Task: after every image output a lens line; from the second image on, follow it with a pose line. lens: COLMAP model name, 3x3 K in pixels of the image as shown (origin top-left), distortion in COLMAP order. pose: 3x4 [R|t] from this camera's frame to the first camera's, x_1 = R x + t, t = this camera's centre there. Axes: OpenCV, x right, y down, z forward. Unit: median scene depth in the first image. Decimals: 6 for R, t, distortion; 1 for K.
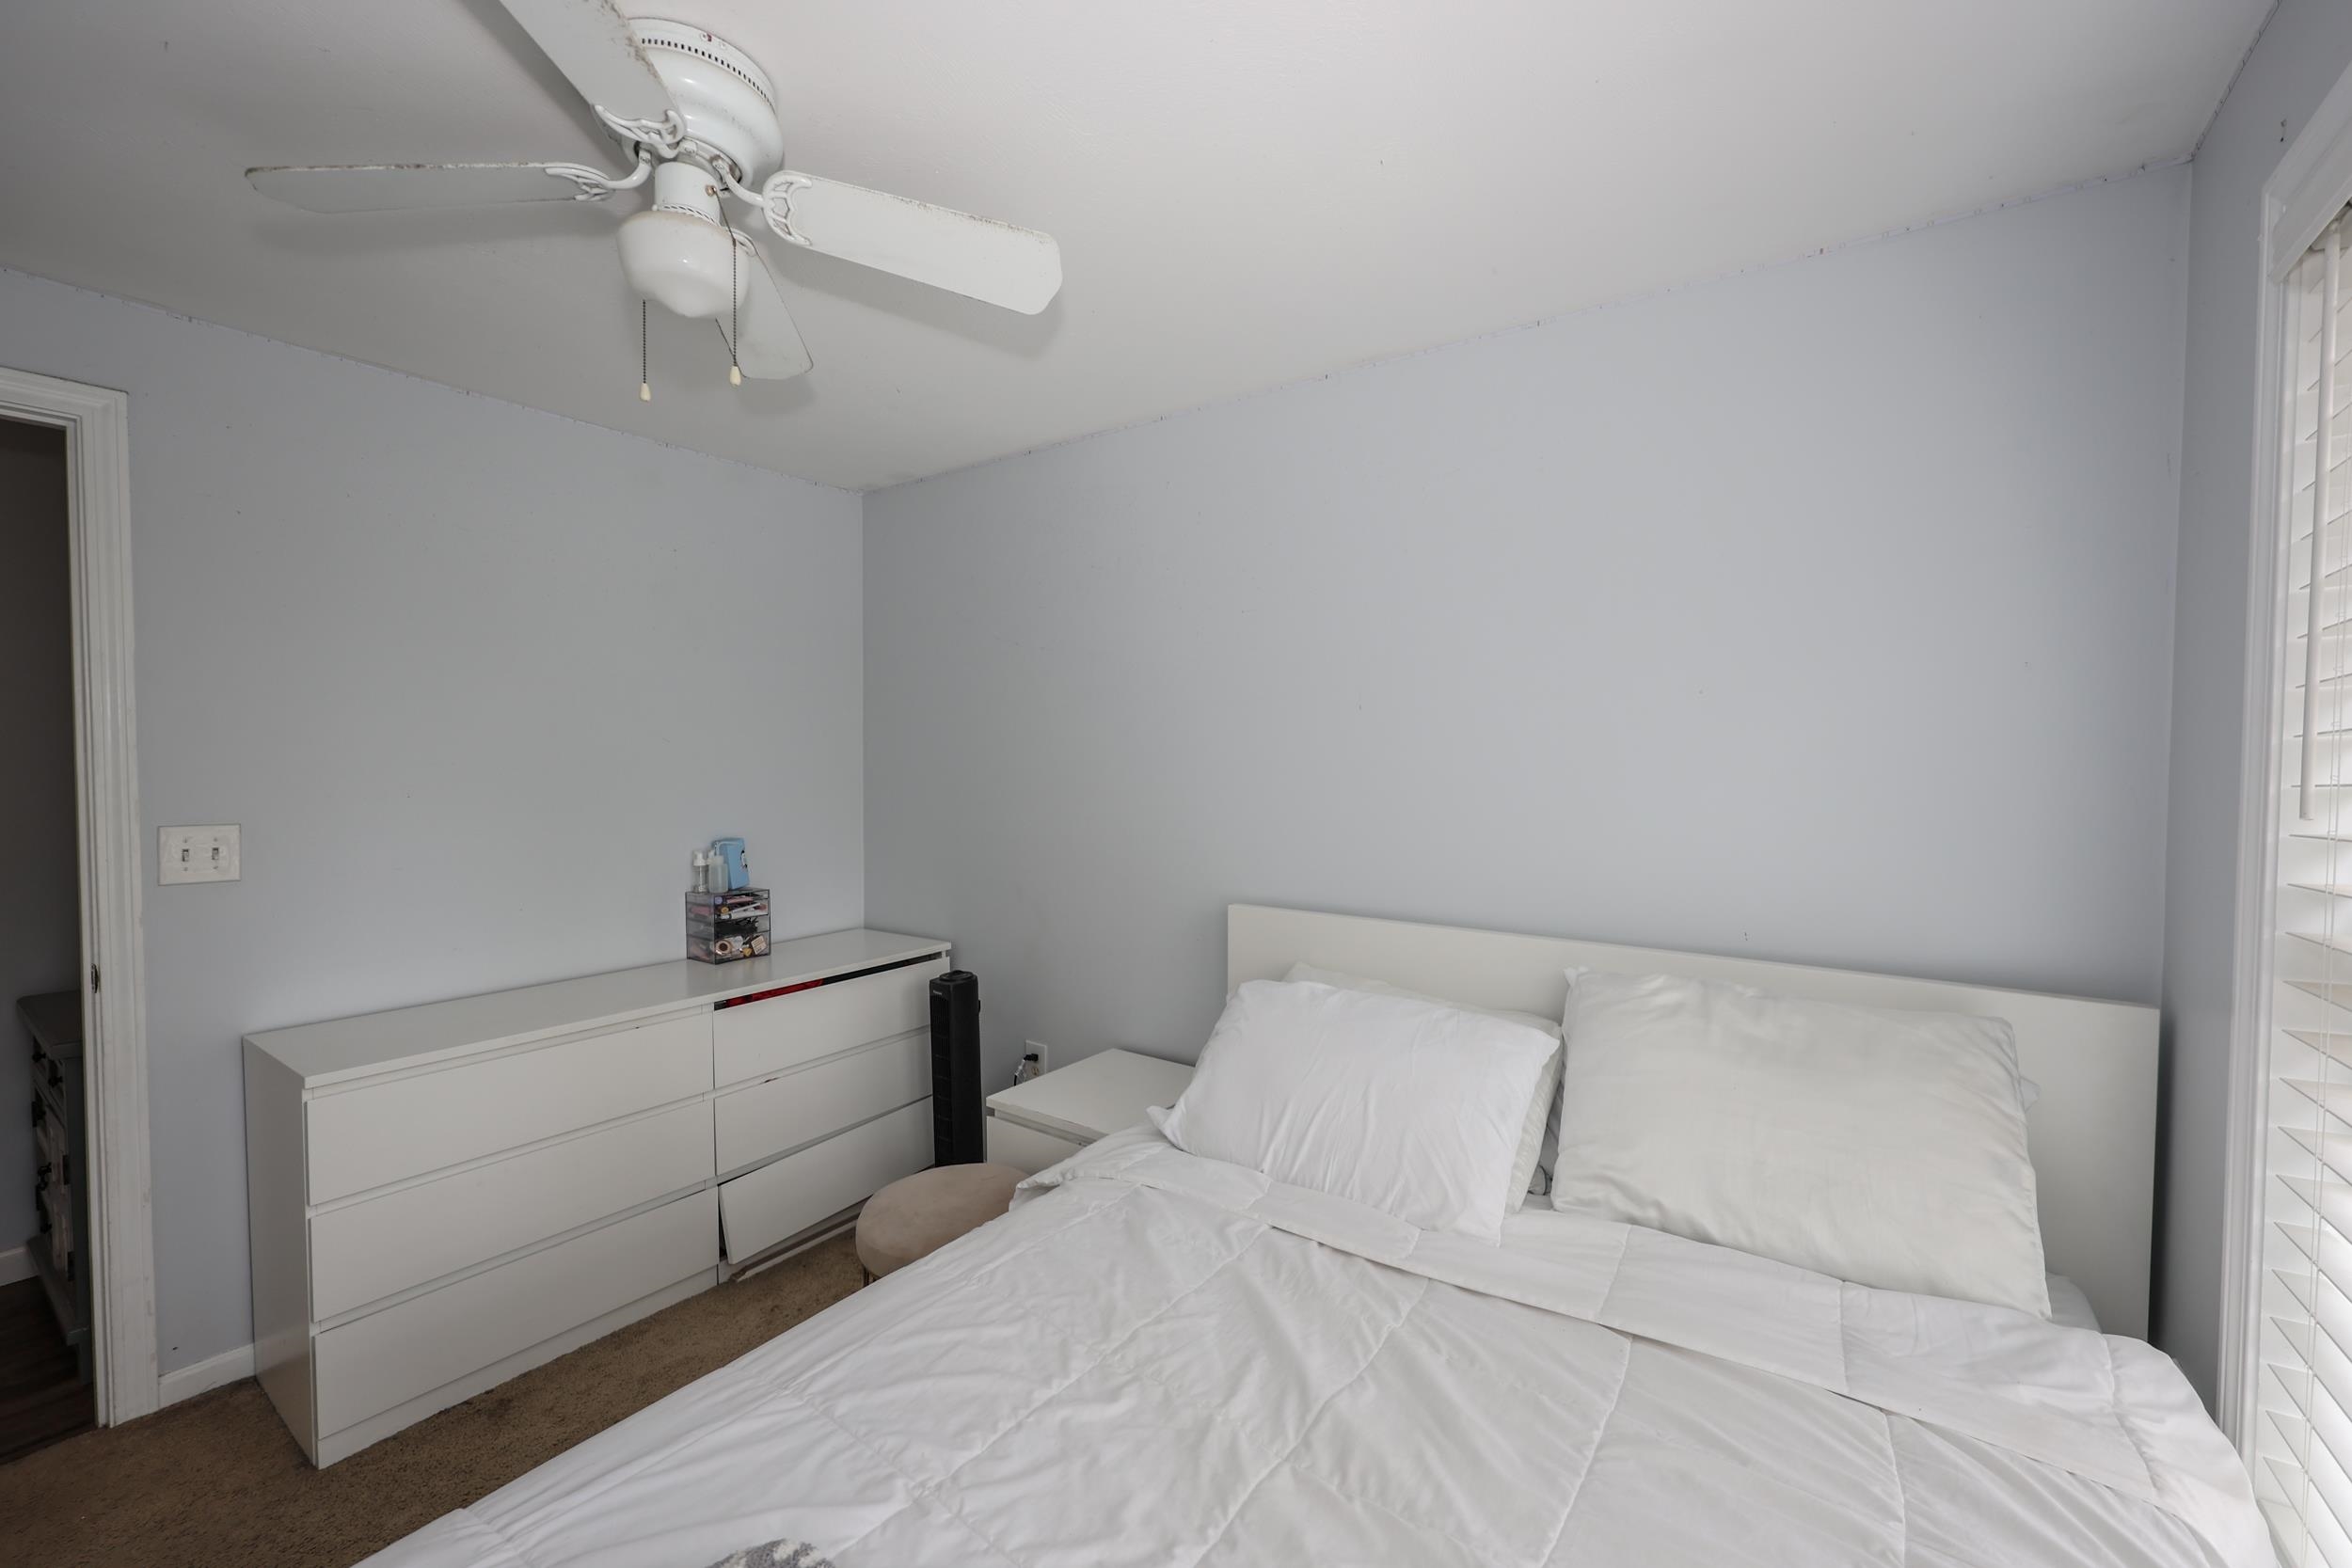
lens RADIAL K [[951.7, 0, 1159.4], [0, 951.7, 780.3], [0, 0, 1]] dist [0.003887, -0.000246]
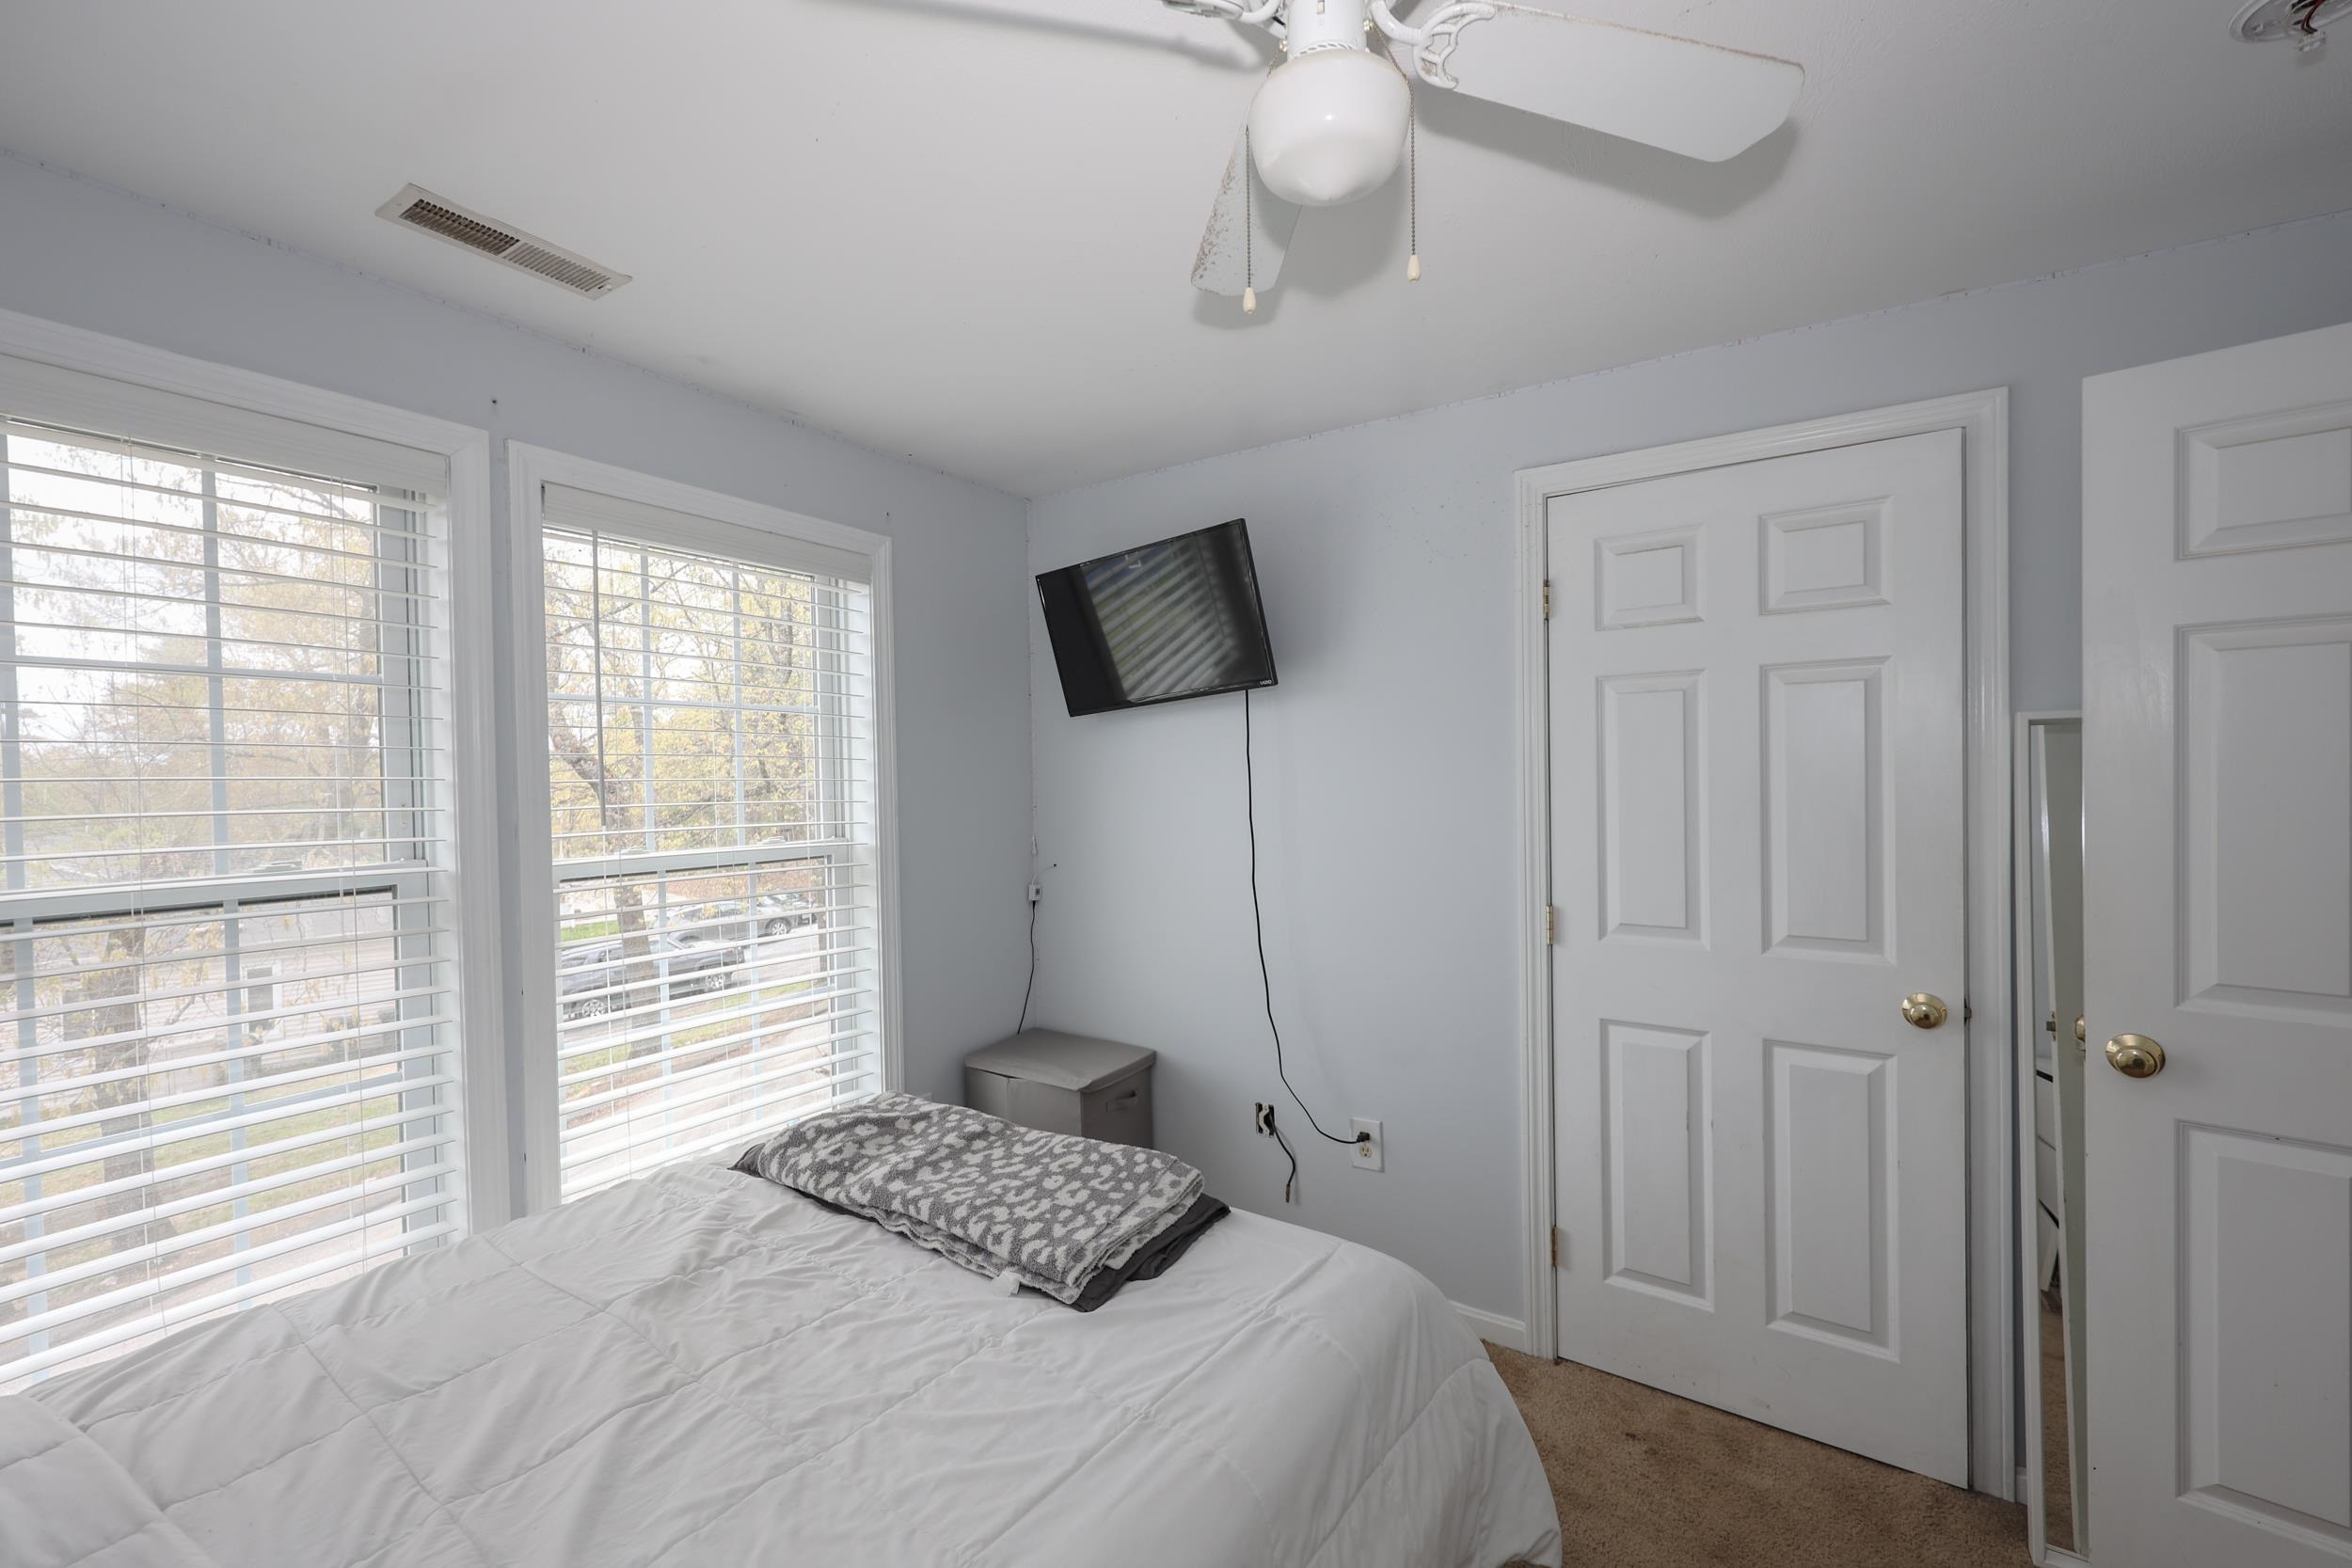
lens RADIAL K [[995.3, 0, 1169.8], [0, 995.3, 786.5], [0, 0, 1]] dist [0.002999, -0.000300]
pose [[-0.998975, 0.013518, -0.043210, -0.332160], [0.012671, 0.999723, 0.019820, -0.044755], [0.043466, 0.019252, -0.998869, 1.781728]]
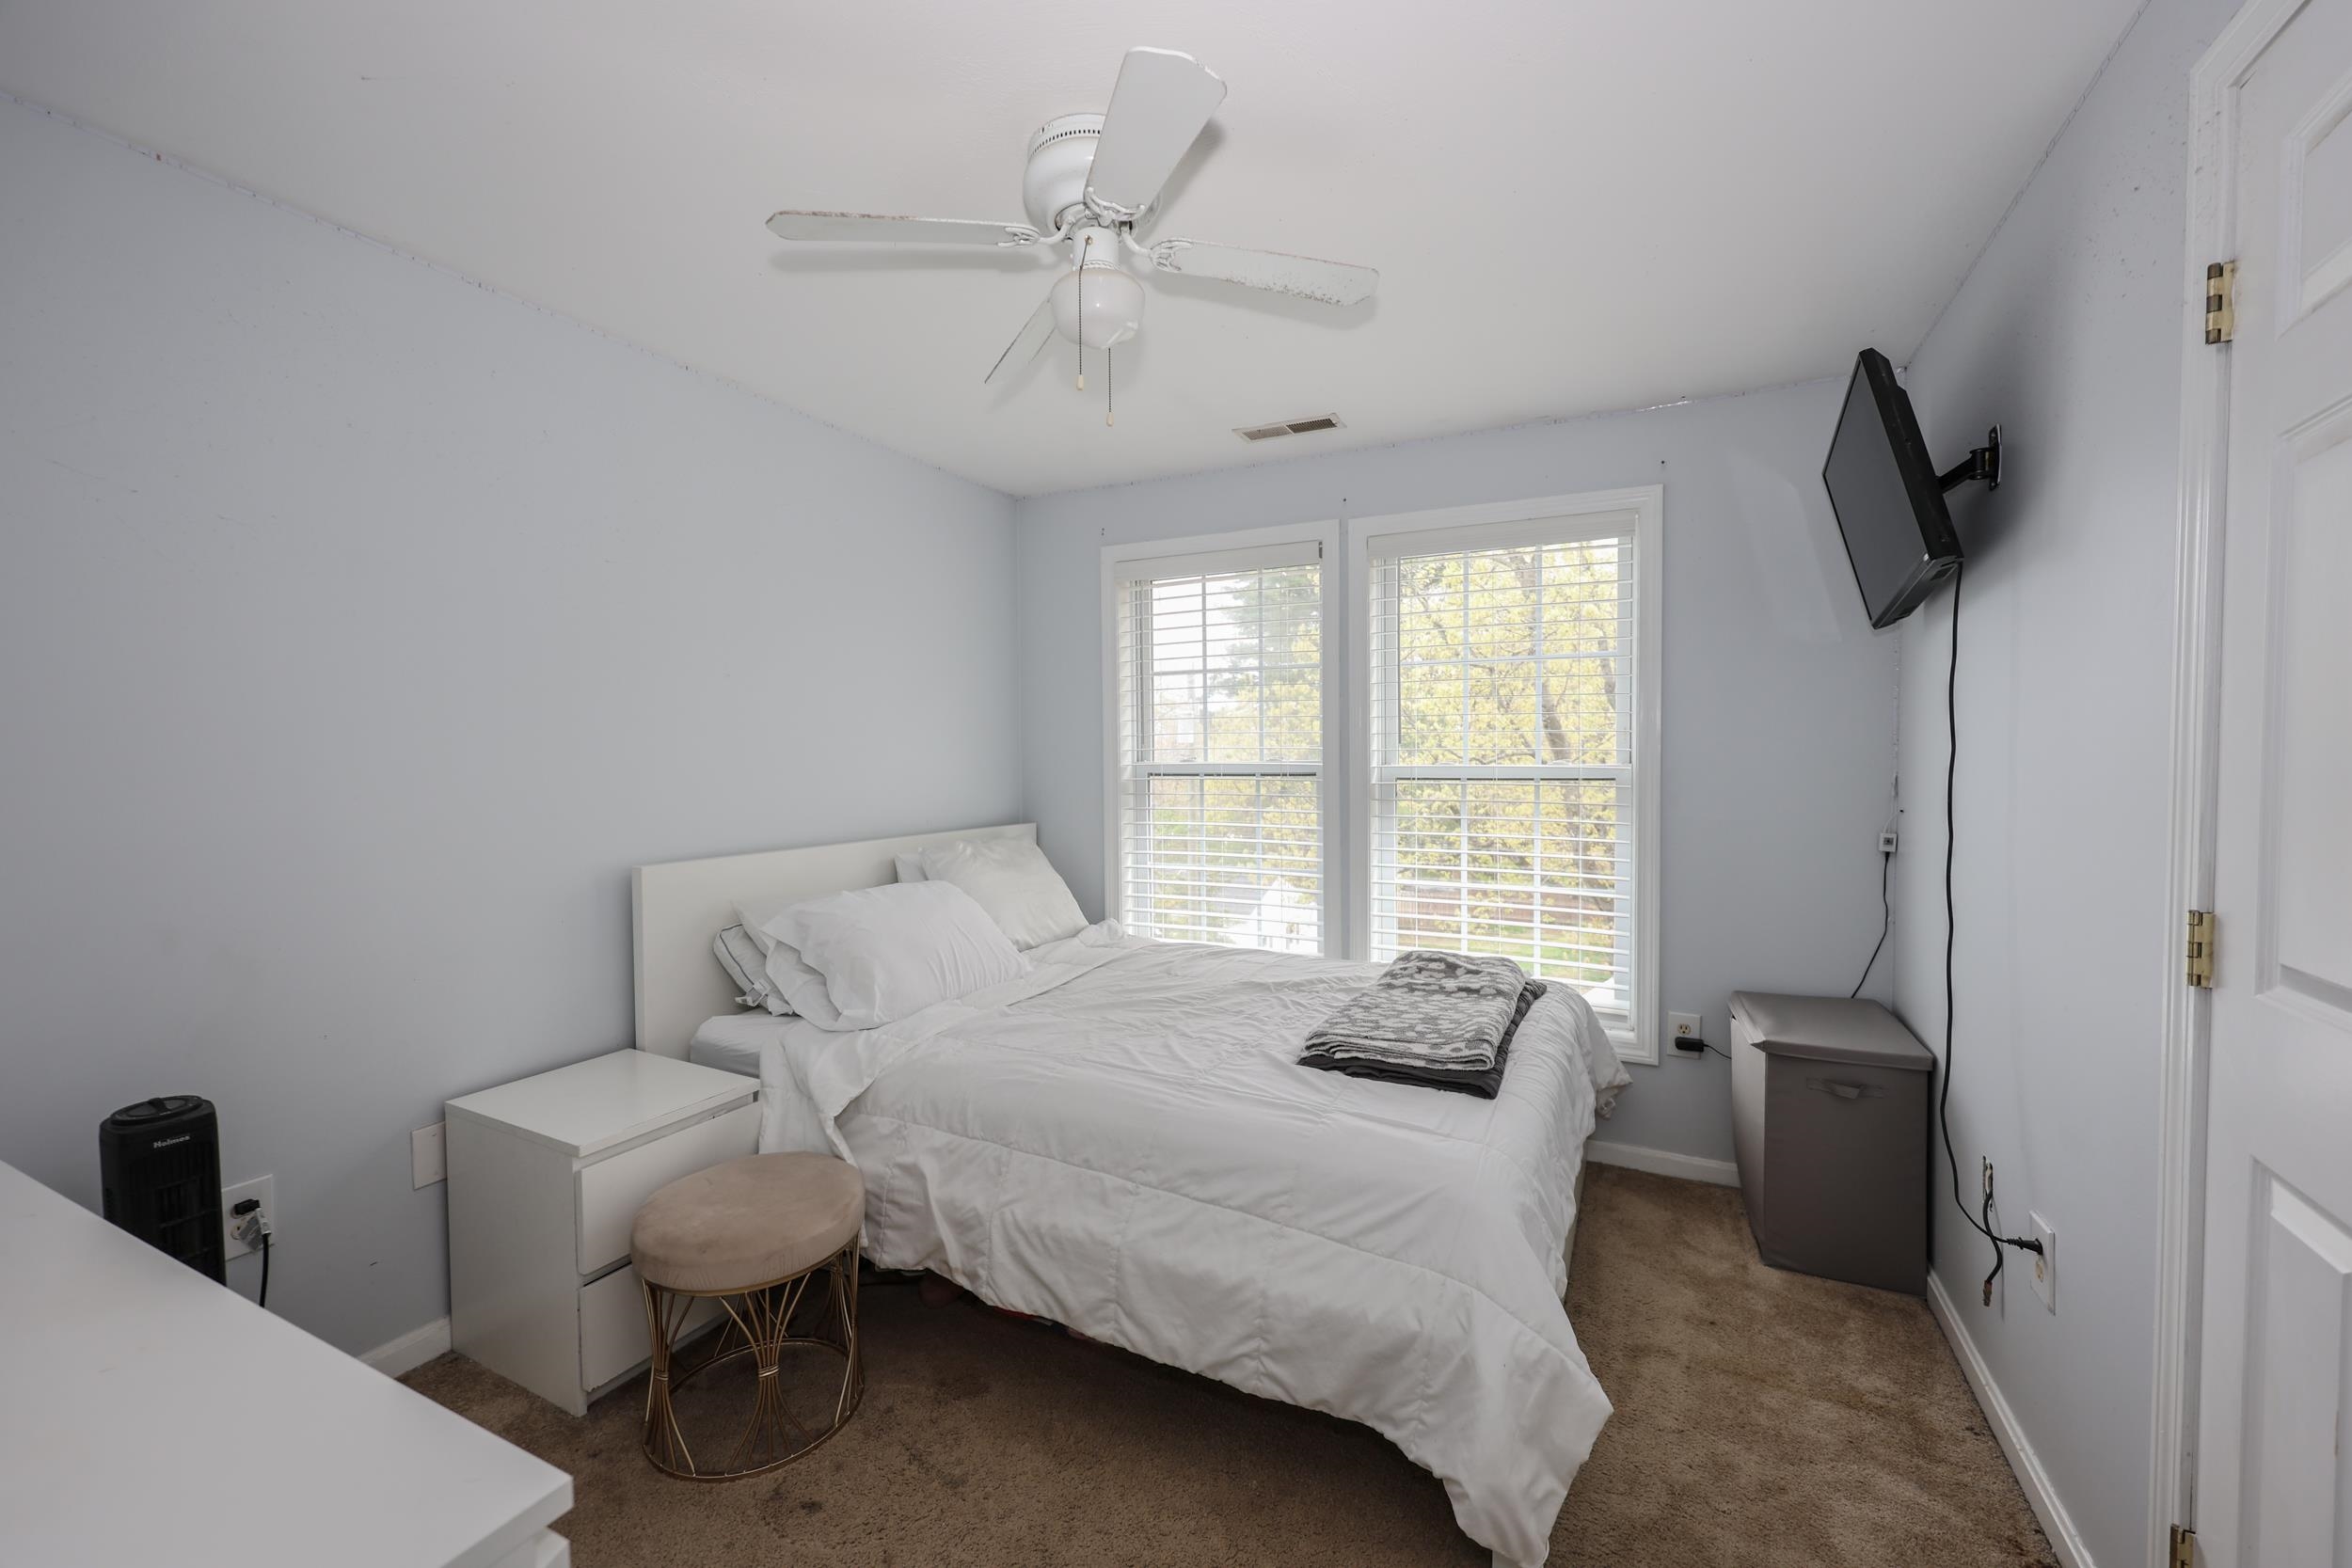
lens RADIAL K [[953.1, 0, 1171.5], [0, 953.1, 789.8], [0, 0, 1]] dist [0.001066, 0.000181]
pose [[-0.160359, -0.039920, 0.986251, -1.762740], [0.016939, 0.998923, 0.043187, 0.037911], [-0.986913, 0.023632, -0.159510, 1.125809]]
